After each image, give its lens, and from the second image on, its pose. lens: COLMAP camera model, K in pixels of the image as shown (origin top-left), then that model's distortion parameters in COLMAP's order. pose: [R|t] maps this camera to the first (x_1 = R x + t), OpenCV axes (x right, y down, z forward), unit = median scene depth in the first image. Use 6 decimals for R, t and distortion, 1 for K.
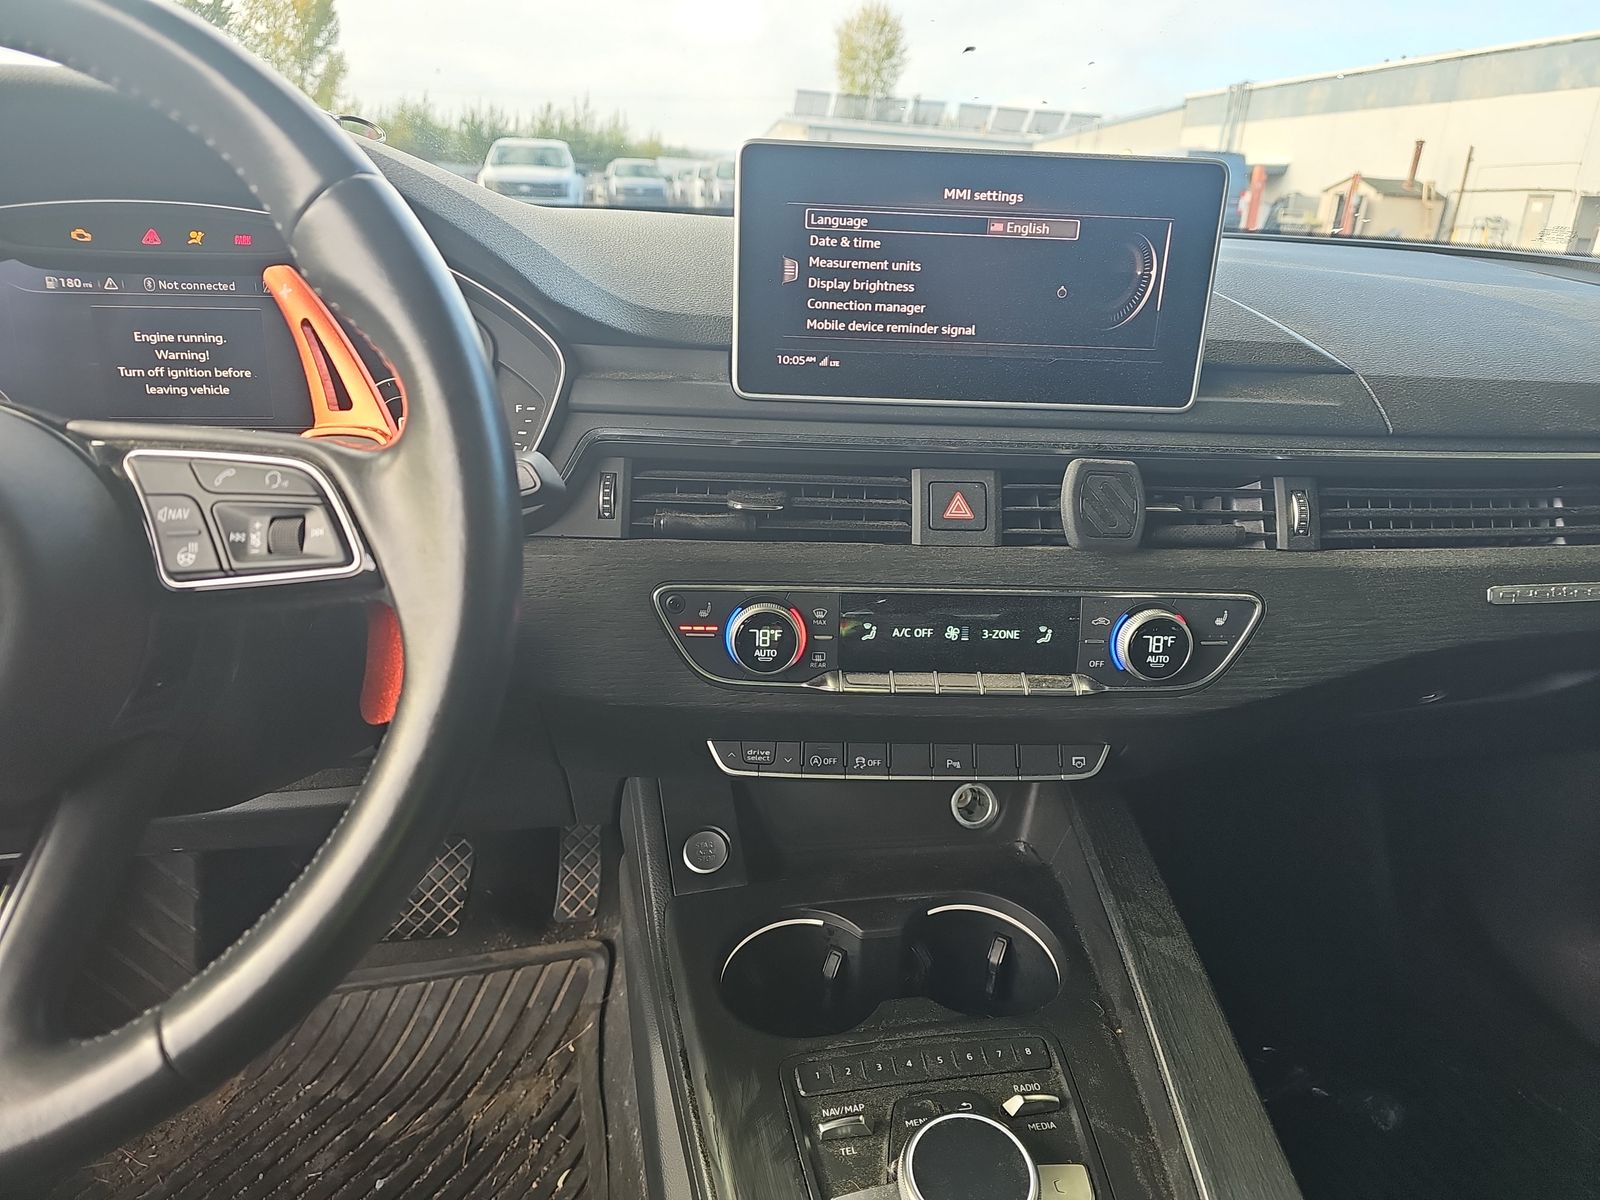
lens RADIAL K [[1061.4, 0, 784.9], [0, 1061.4, 596.6], [0, 0, 1]] dist [0.021605, -0.019133]
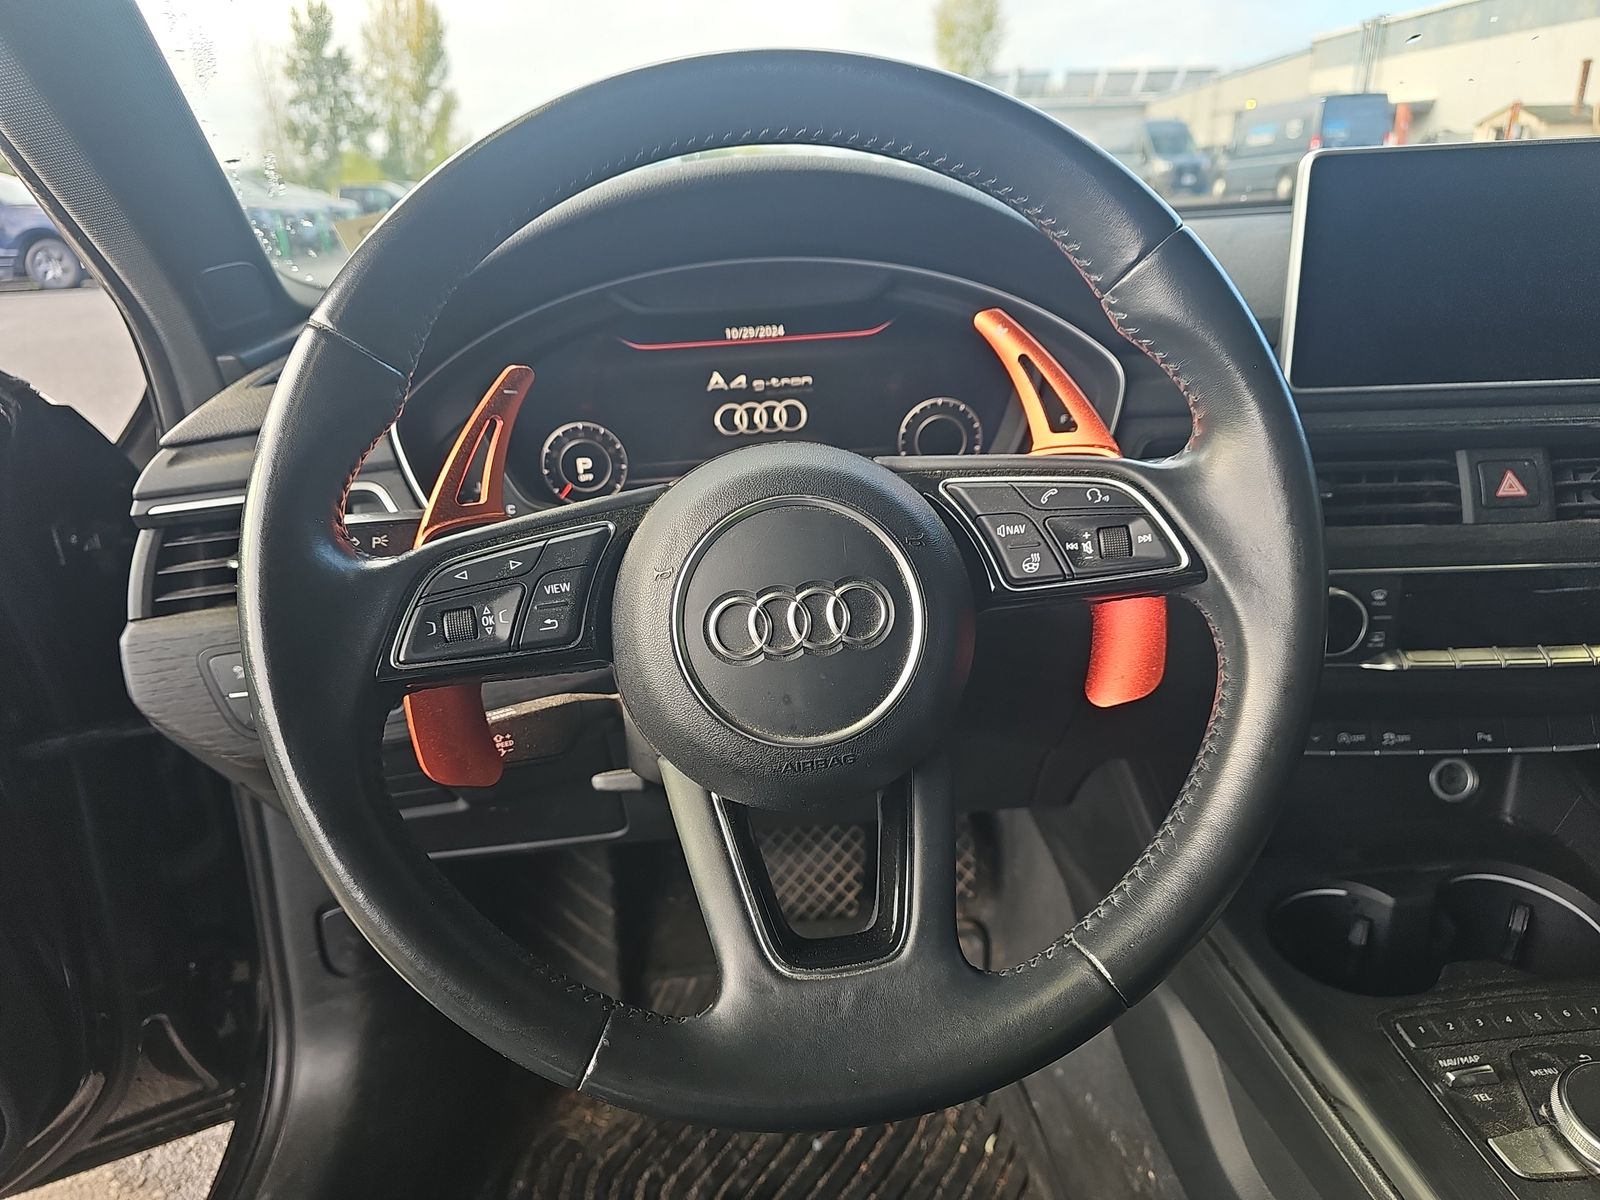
lens RADIAL K [[1061.4, 0, 773.9], [0, 1061.4, 605.5], [0, 0, 1]] dist [0.021605, -0.019133]
pose [[0.991123, -0.045595, -0.124884, -0.375091], [0.047042, 0.998855, 0.008662, -0.009311], [0.124346, -0.014460, 0.992134, -0.099679]]
